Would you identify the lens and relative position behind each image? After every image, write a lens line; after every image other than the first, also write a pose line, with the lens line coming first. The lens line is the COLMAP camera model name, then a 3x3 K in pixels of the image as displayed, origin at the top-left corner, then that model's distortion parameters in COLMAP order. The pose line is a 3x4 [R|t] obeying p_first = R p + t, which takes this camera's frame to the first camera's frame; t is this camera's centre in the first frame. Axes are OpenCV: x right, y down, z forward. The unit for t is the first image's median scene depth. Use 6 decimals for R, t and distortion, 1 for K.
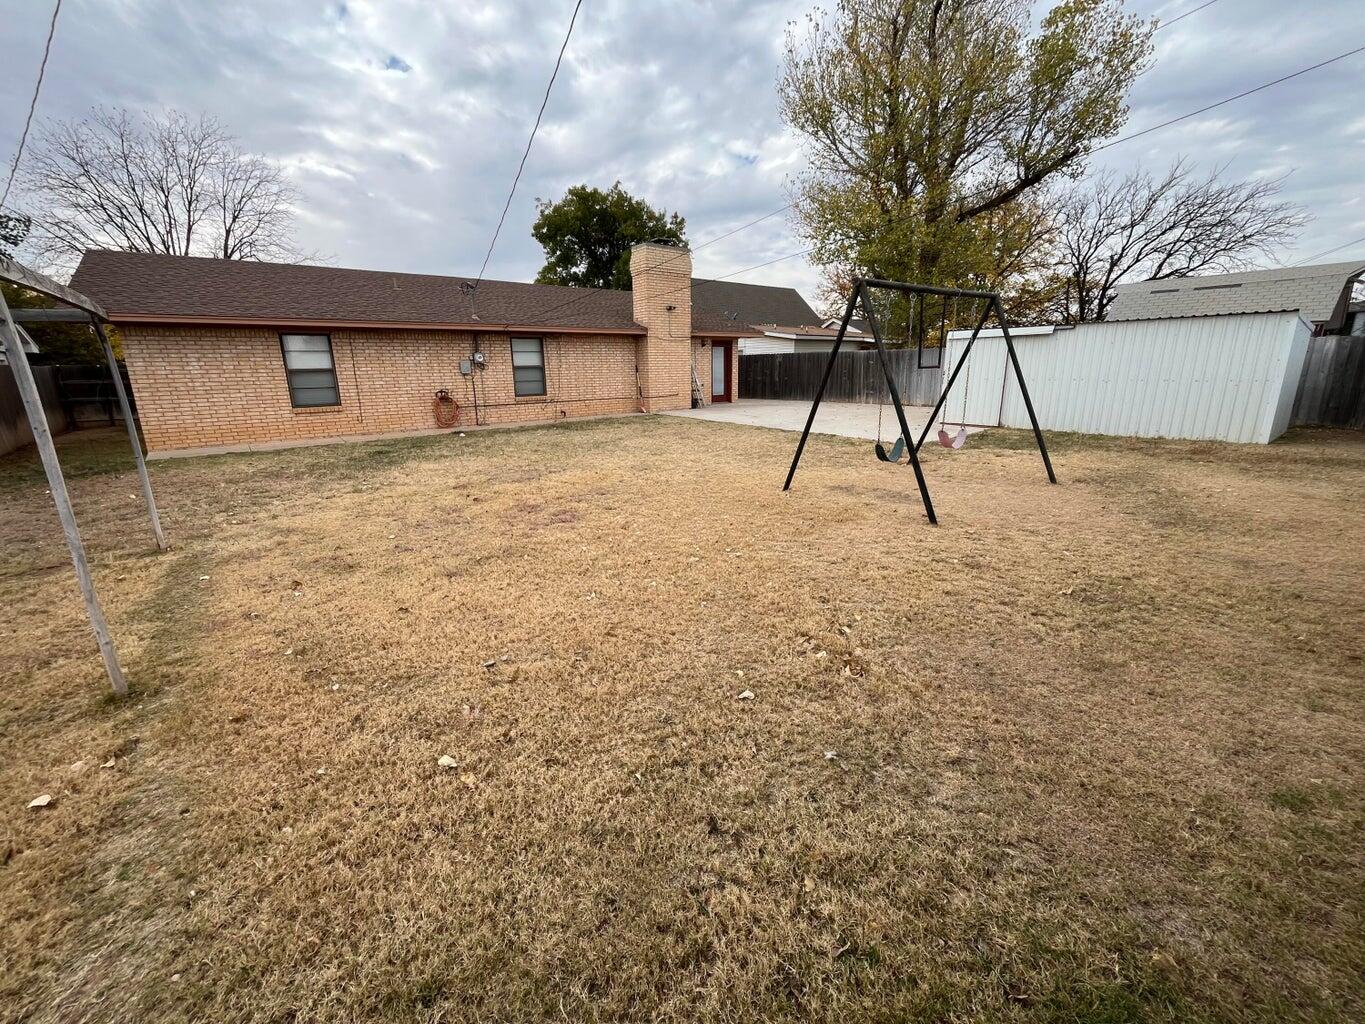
lens RADIAL K [[555.1, 0, 687.2], [0, 555.1, 505.6], [0, 0, 1]] dist [-0.001419, 0.000014]
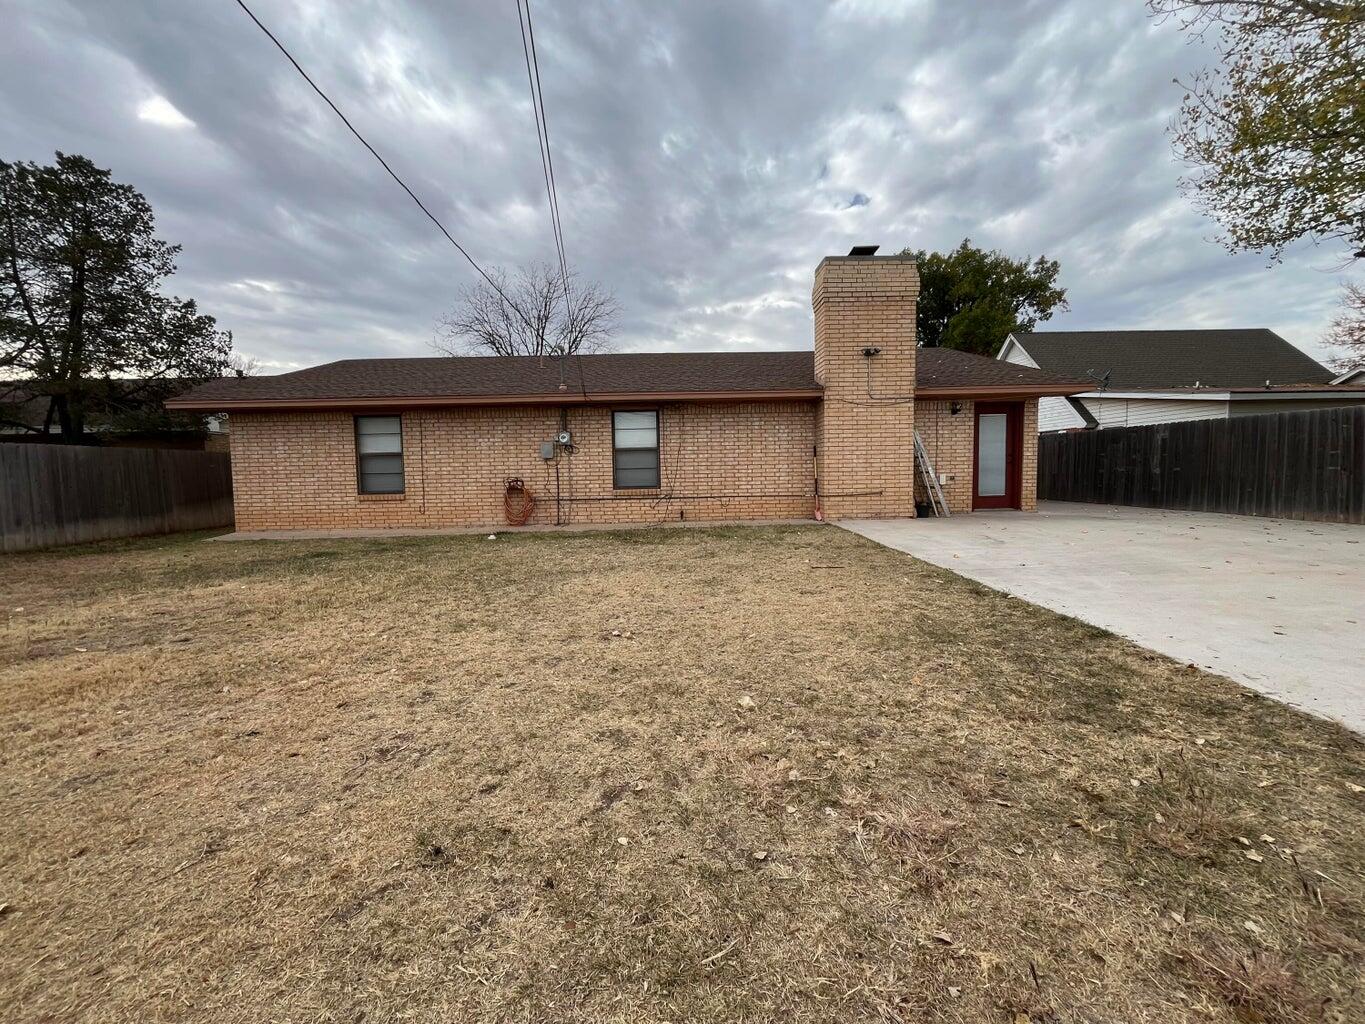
lens RADIAL K [[555.1, 0, 687.2], [0, 555.1, 505.6], [0, 0, 1]] dist [-0.001419, 0.000014]
pose [[0.782244, 0.042208, -0.621541, 0.215473], [-0.145264, 0.982558, -0.116099, -0.100790], [0.605799, 0.181105, 0.774731, 0.480277]]
